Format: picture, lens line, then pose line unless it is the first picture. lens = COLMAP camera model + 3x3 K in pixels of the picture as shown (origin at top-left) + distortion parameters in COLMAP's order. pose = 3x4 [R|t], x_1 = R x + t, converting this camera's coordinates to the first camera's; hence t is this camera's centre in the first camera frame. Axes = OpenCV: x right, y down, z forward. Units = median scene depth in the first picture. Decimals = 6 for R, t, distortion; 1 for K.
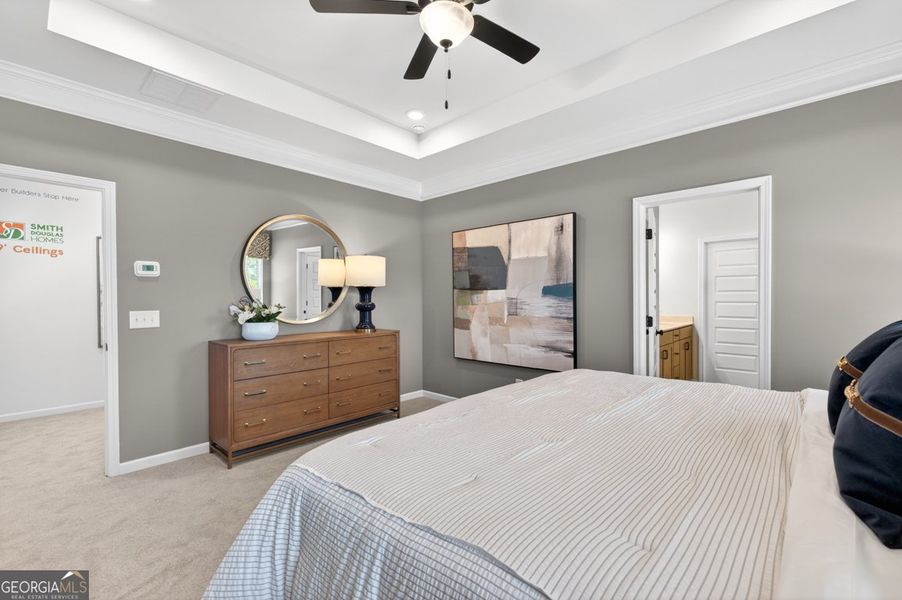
lens RADIAL K [[384.1, 0, 455.5], [0, 384.1, 300.3], [0, 0, 1]] dist [0.002396, -0.000374]
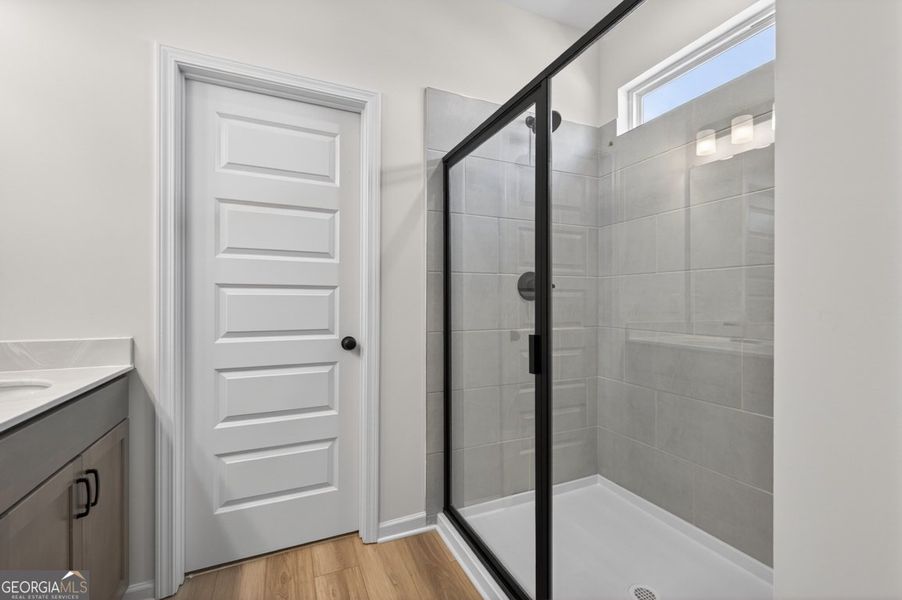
lens RADIAL K [[384.1, 0, 455.5], [0, 384.1, 300.3], [0, 0, 1]] dist [0.002396, -0.000374]
pose [[0.376553, 0.002130, 0.926393, 0.467983], [0.002331, 0.999992, -0.003247, 0.017934], [-0.926392, 0.003382, 0.376545, 0.713762]]
